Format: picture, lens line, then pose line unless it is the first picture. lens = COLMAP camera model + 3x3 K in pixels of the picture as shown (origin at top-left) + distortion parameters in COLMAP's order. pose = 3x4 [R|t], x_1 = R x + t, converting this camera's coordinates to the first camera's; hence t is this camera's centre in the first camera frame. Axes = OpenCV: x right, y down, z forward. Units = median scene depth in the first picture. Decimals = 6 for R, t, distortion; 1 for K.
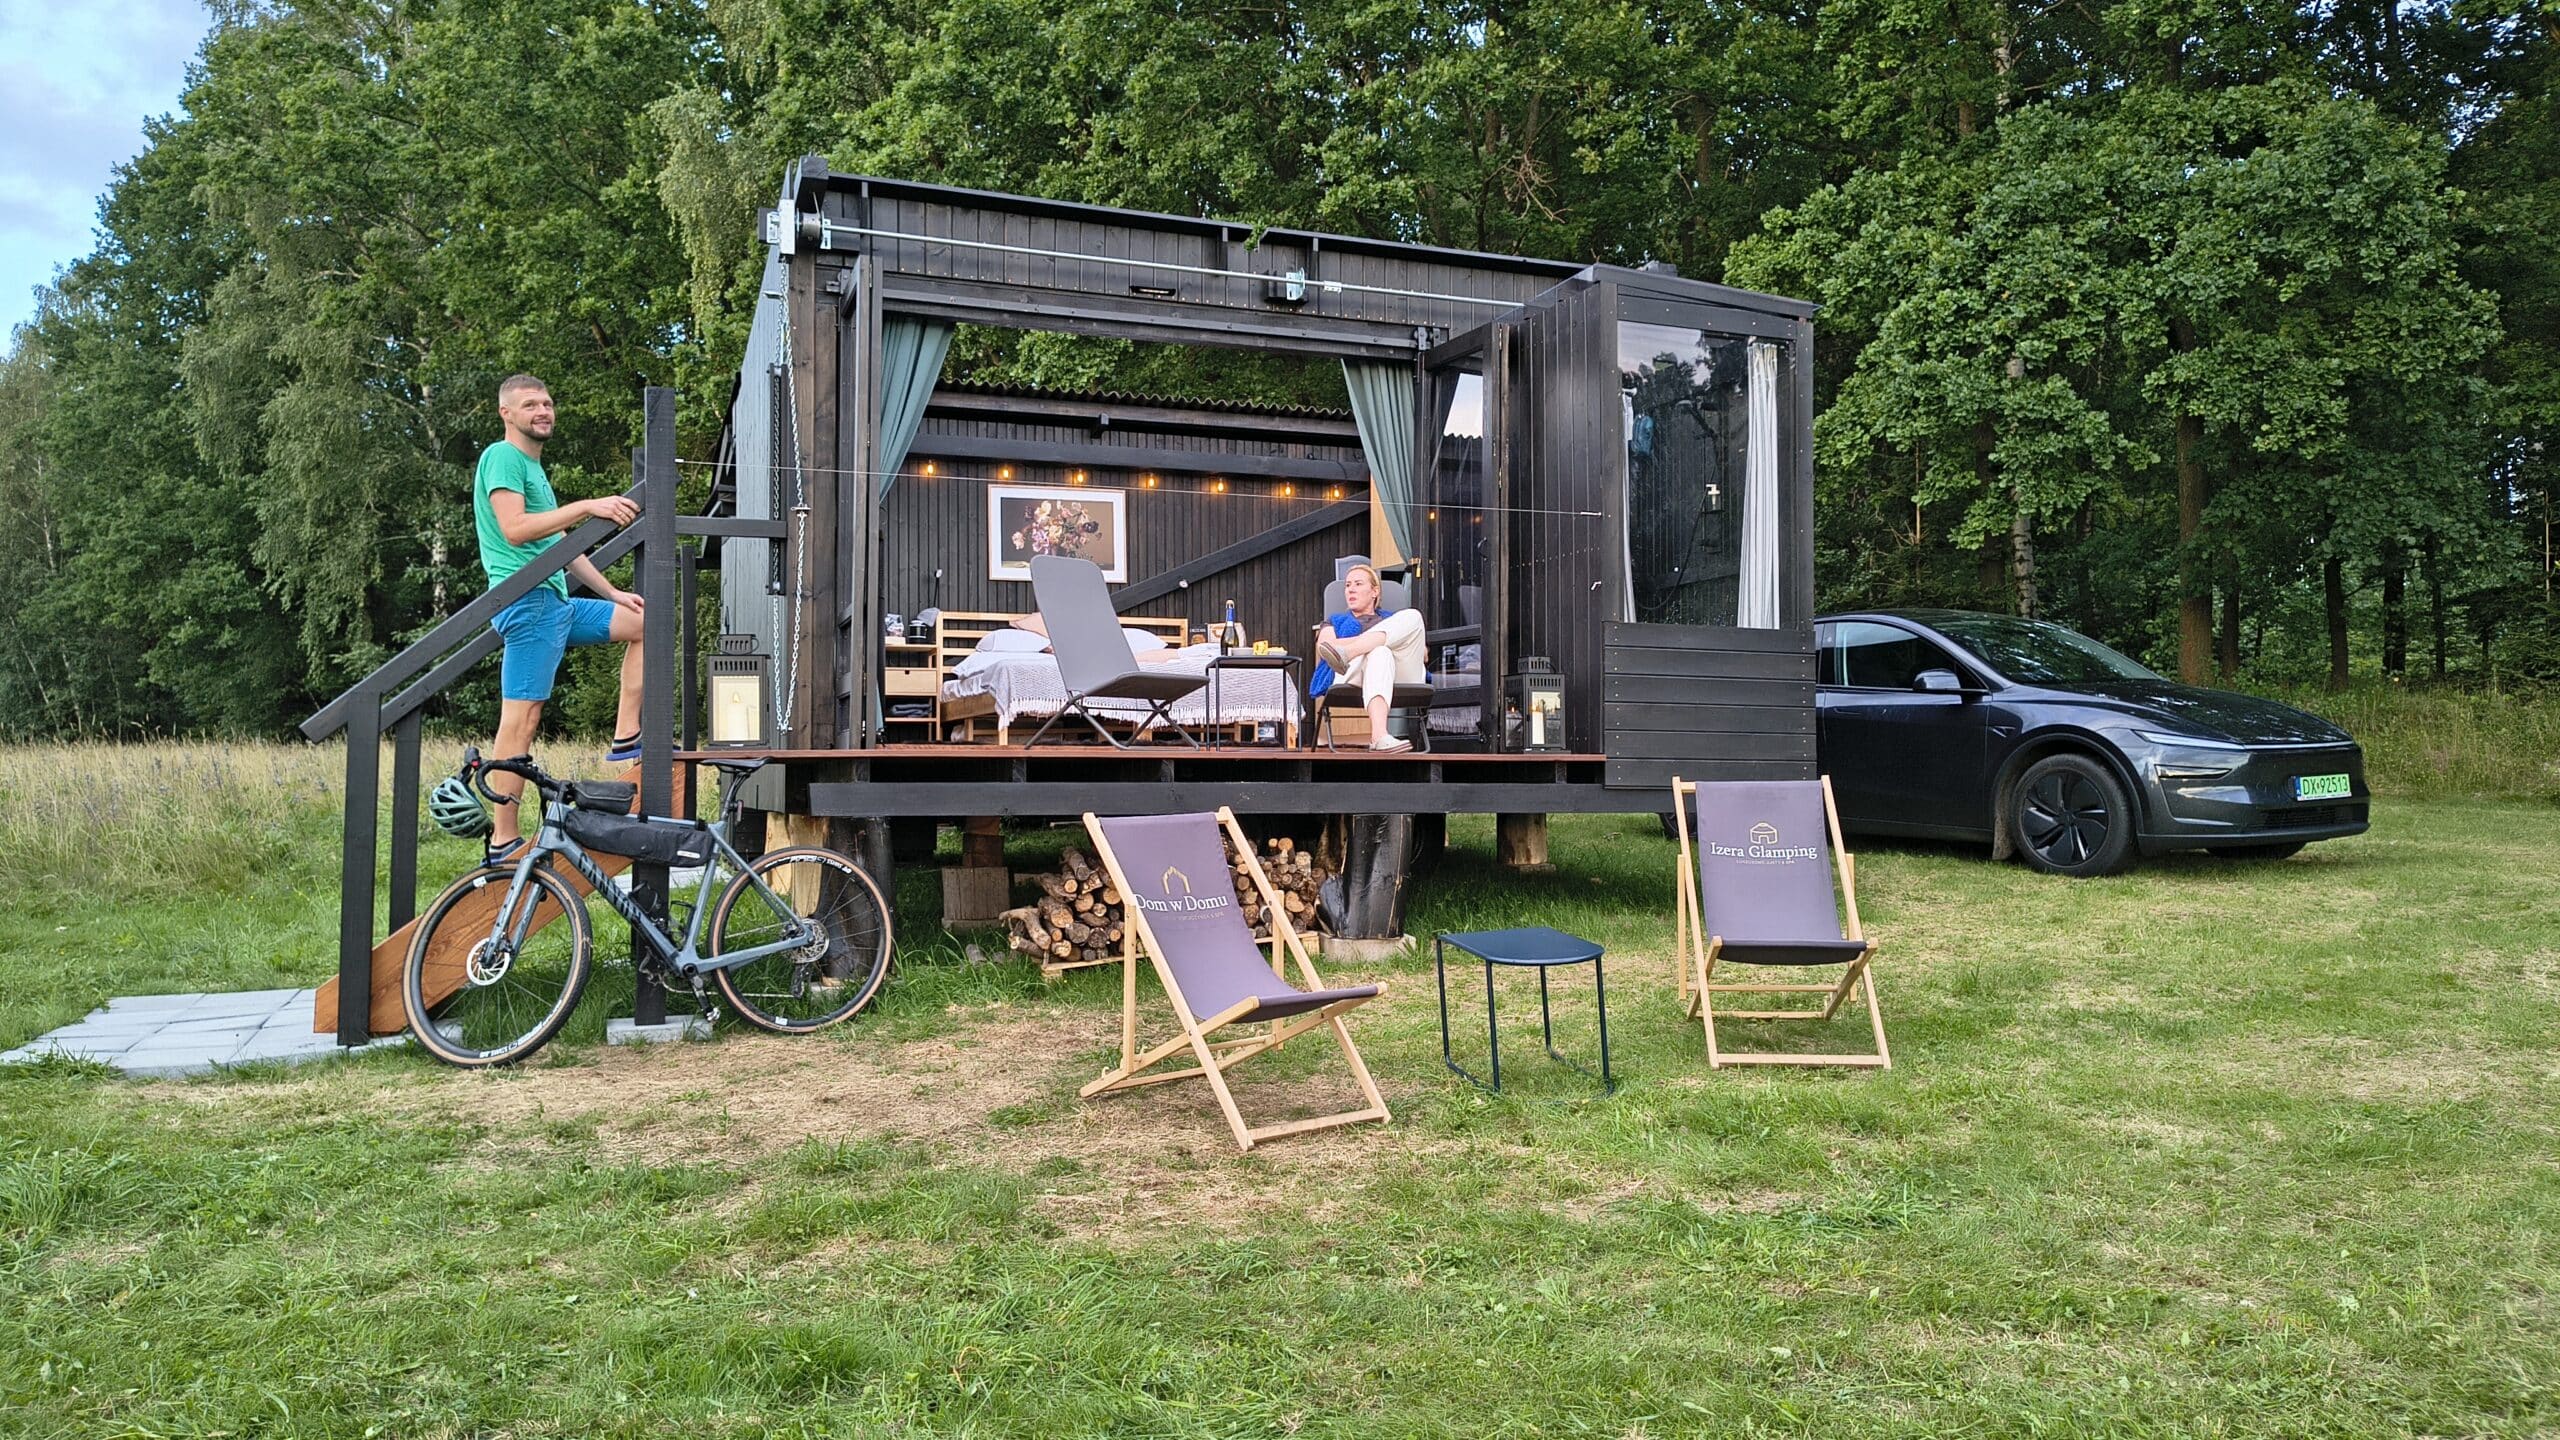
lens RADIAL K [[1770.3, 0, 1279.6], [0, 1770.3, 718.7], [0, 0, 1]] dist [0.051736, -0.013117]
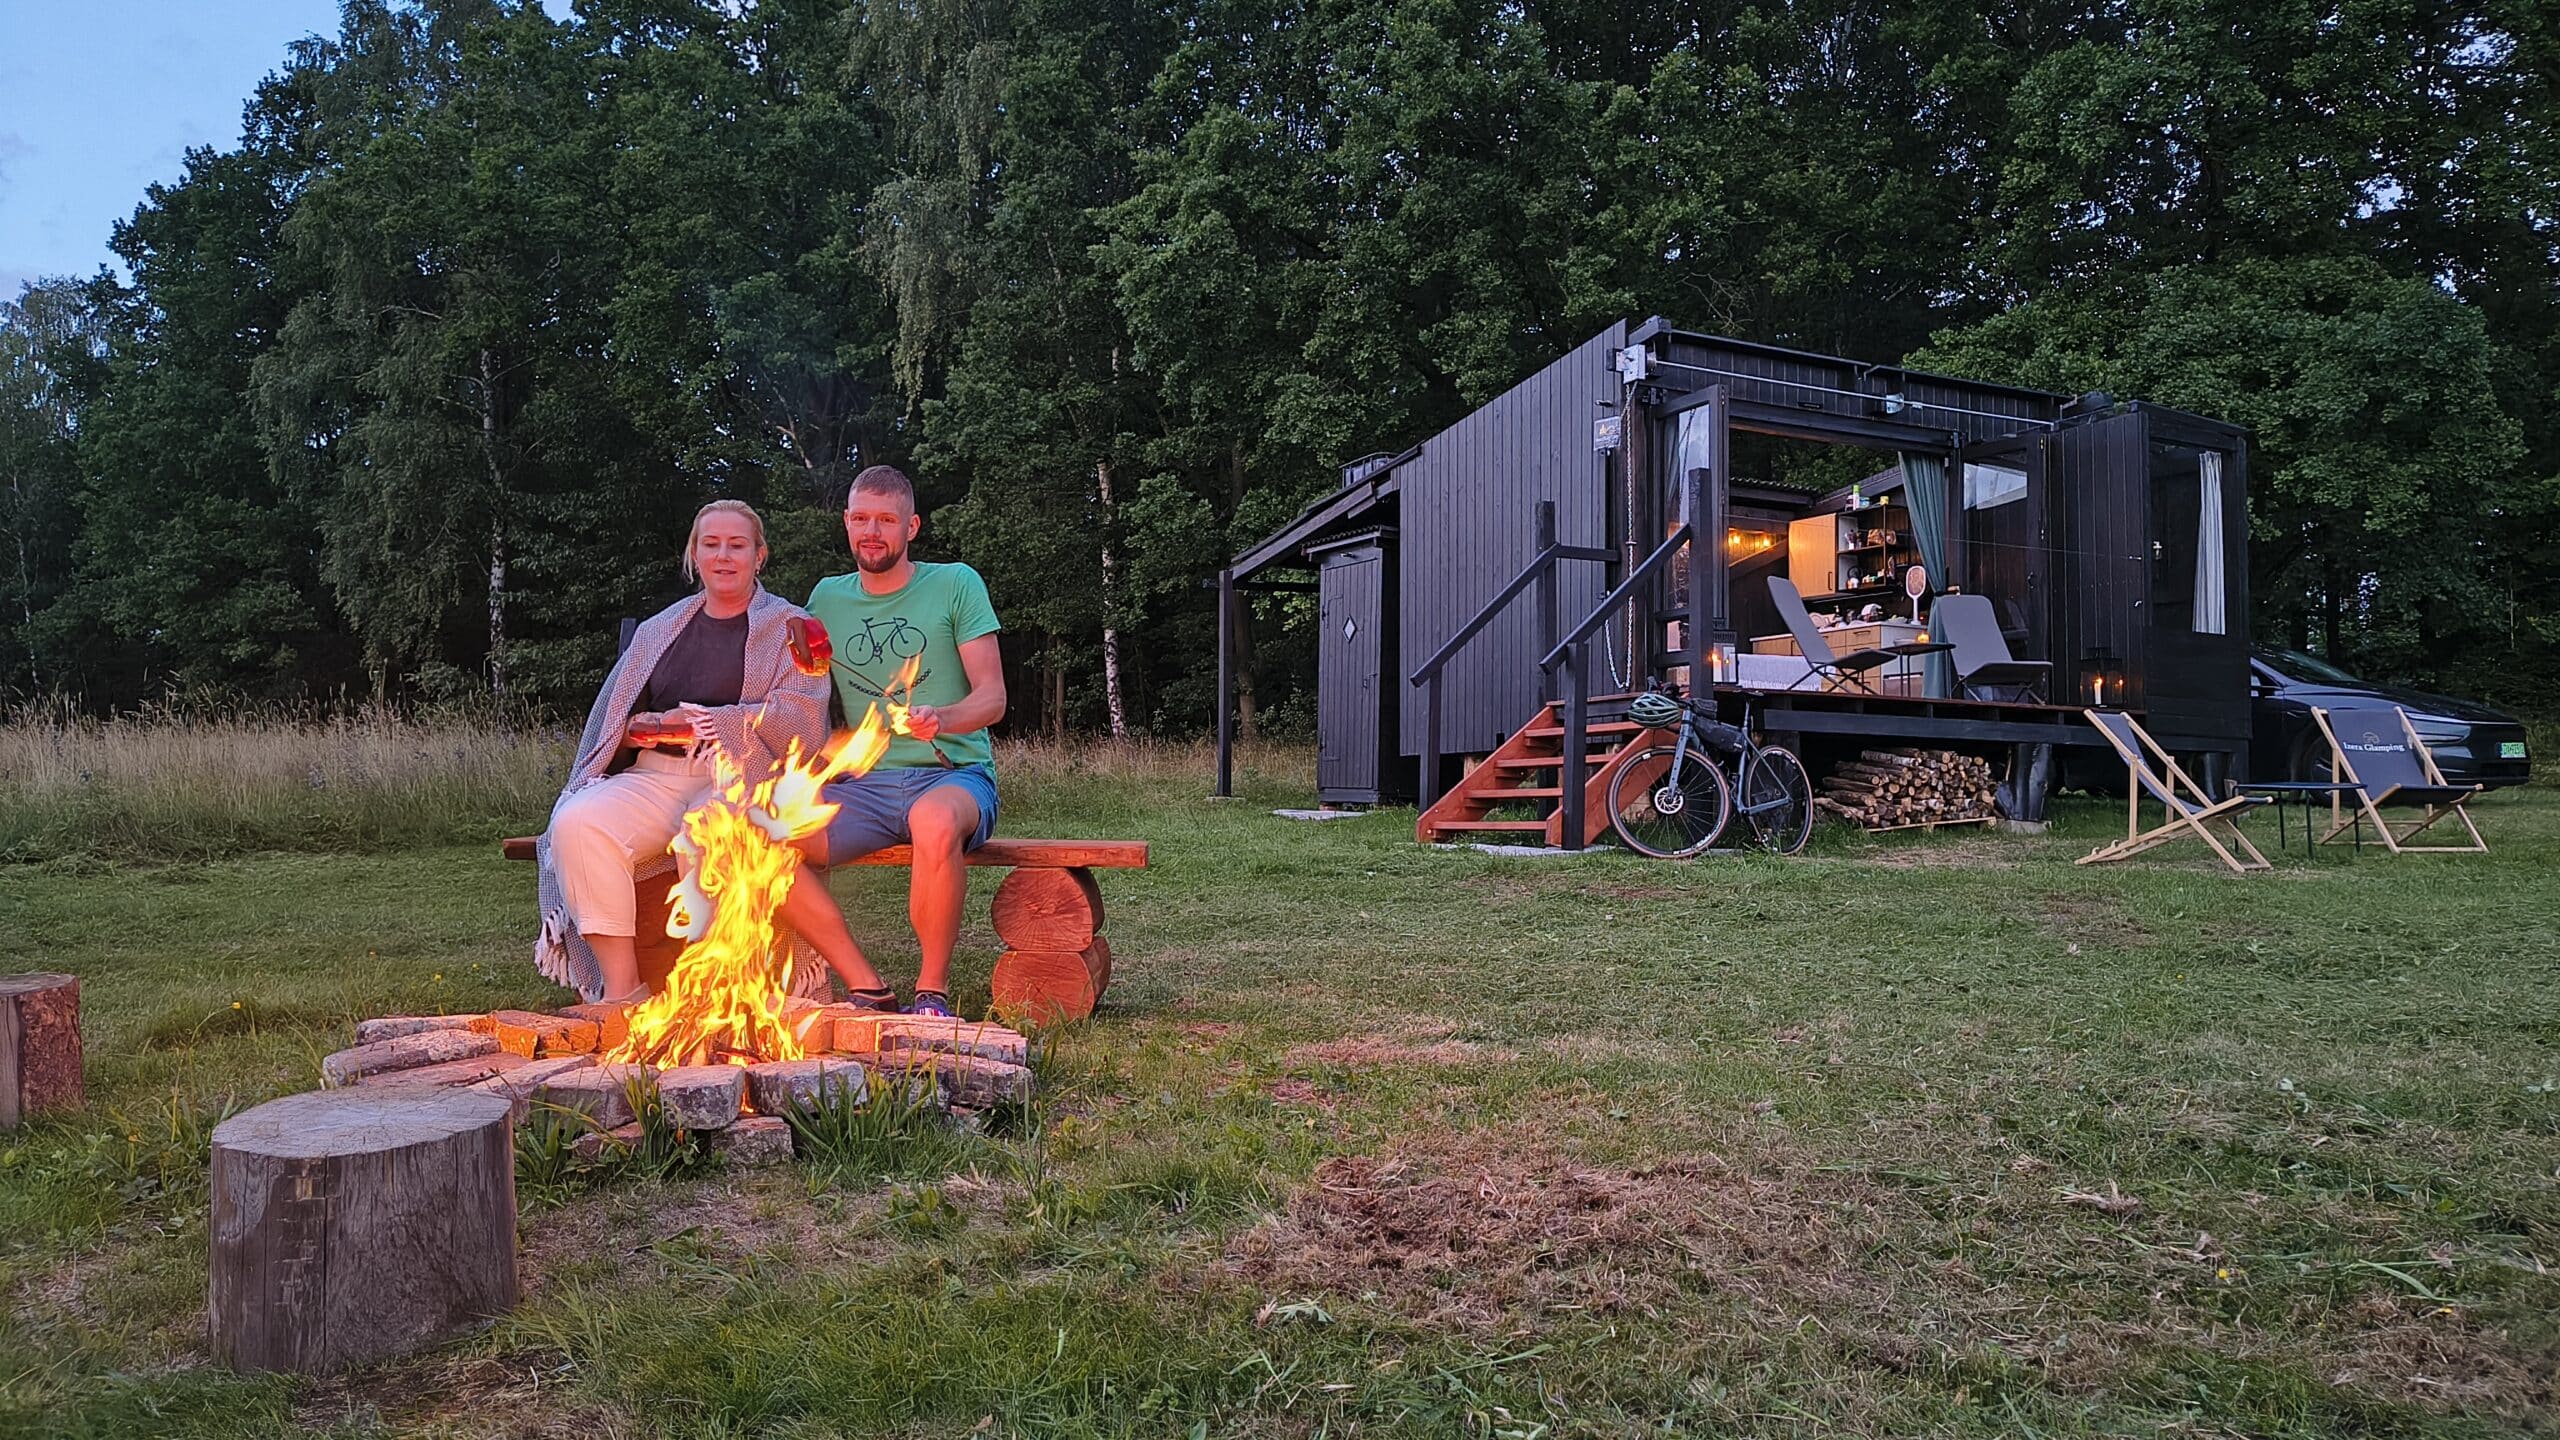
lens RADIAL K [[1770.3, 0, 1279.2], [0, 1770.3, 726.0], [0, 0, 1]] dist [0.051736, -0.013117]
pose [[0.994557, 0.015872, 0.102982, -0.379244], [-0.013336, 0.999592, -0.025269, 0.042914], [-0.103341, 0.023758, 0.994362, -0.256480]]
